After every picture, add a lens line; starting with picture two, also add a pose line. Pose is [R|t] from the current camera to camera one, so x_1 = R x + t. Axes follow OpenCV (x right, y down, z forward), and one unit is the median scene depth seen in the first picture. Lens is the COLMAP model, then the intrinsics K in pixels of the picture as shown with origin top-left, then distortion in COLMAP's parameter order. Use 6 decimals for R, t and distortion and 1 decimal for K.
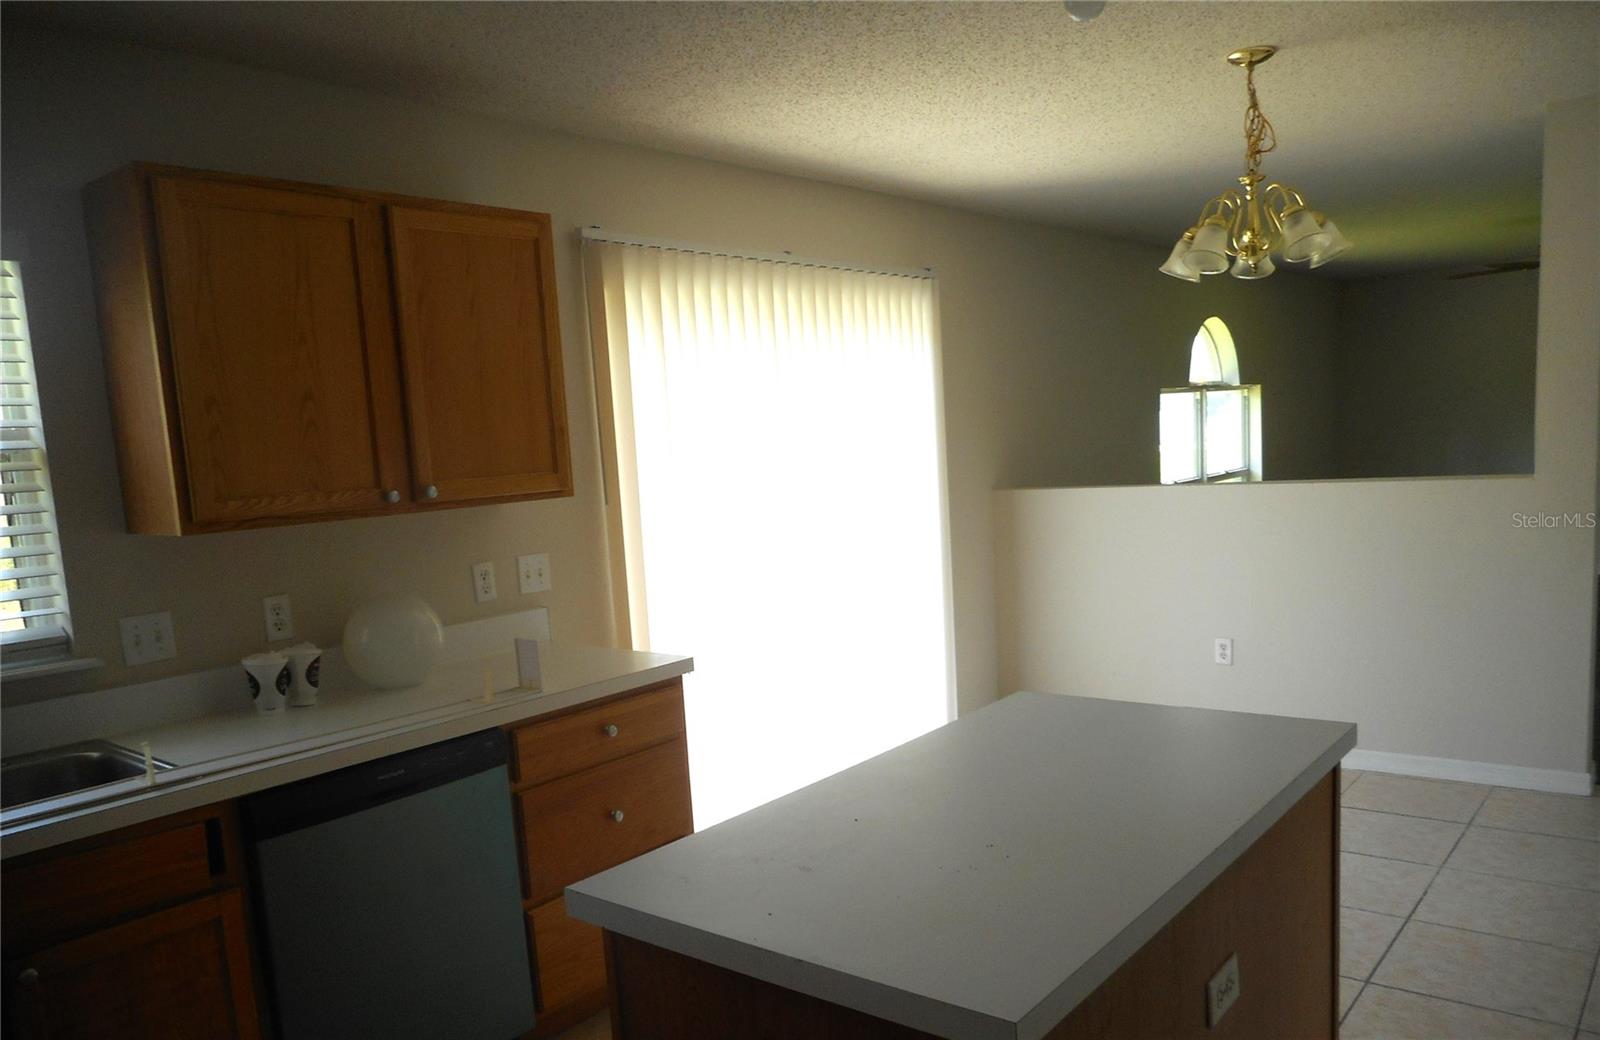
lens RADIAL K [[1187.0, 0, 792.6], [0, 1187.0, 606.4], [0, 0, 1]] dist [-0.026380, 0.000004]
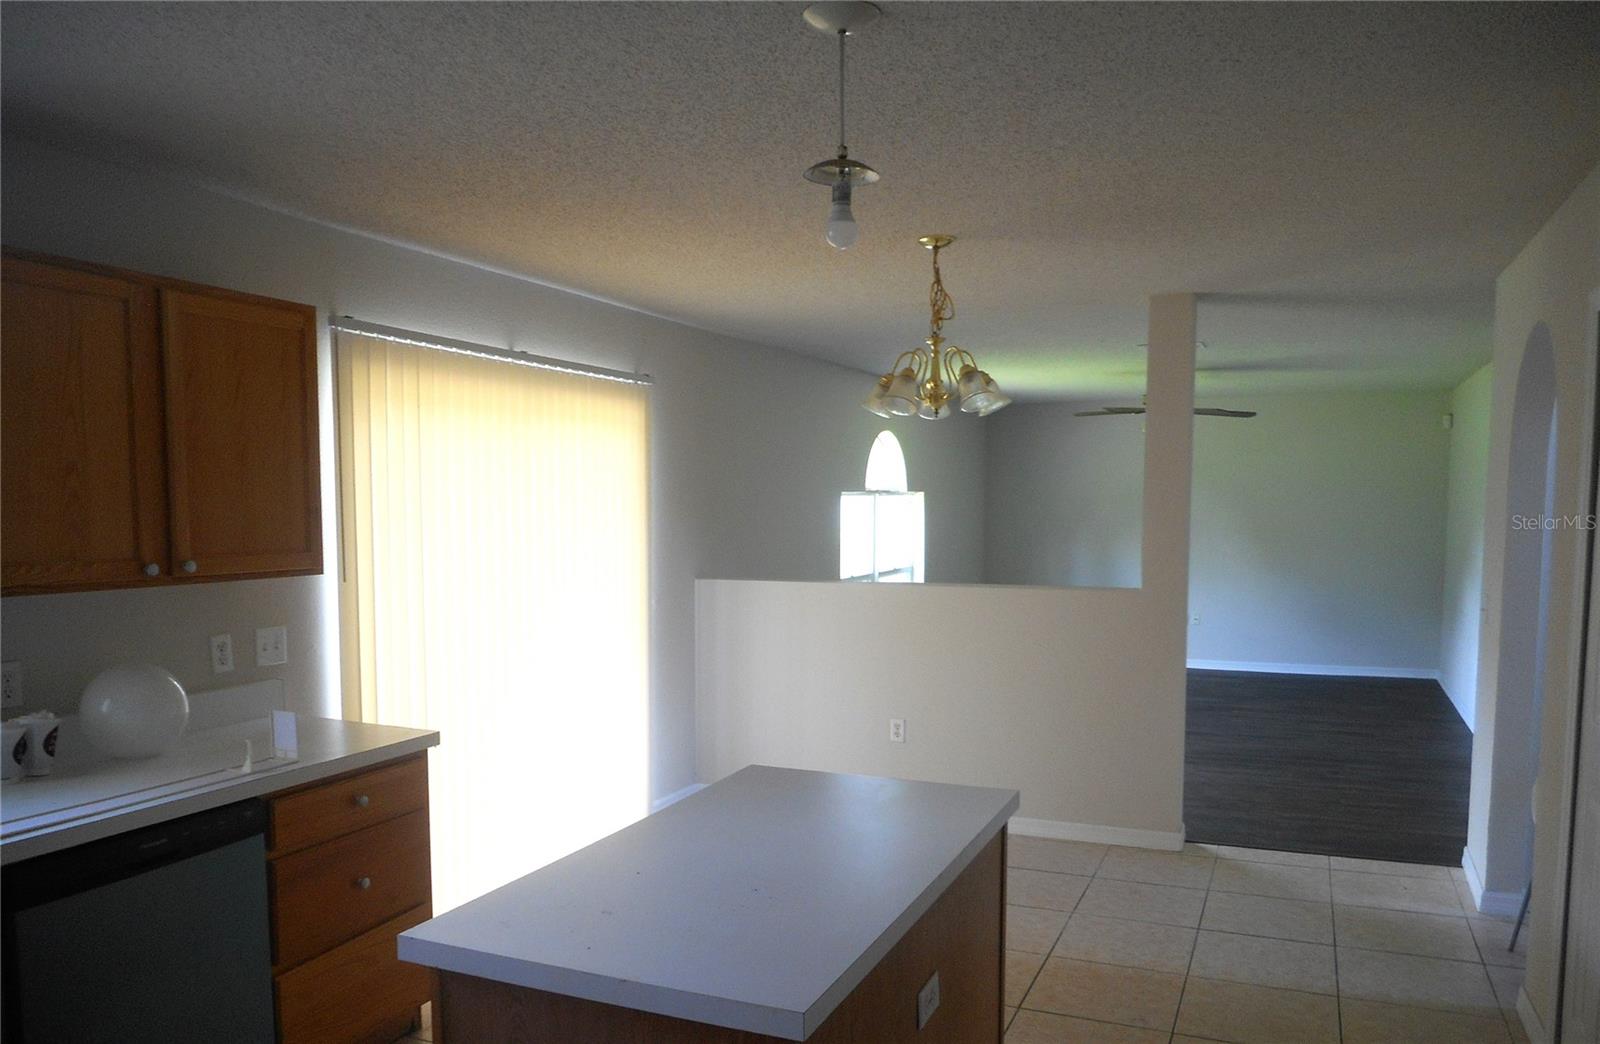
lens RADIAL K [[1163.7, 0, 805.5], [0, 1163.7, 590.2], [0, 0, 1]] dist [-0.035435, -0.002664]
pose [[0.959614, 0.044421, 0.277792, -0.066659], [-0.022727, 0.996468, -0.080836, -0.007307], [-0.280402, 0.071258, 0.957234, -0.100851]]
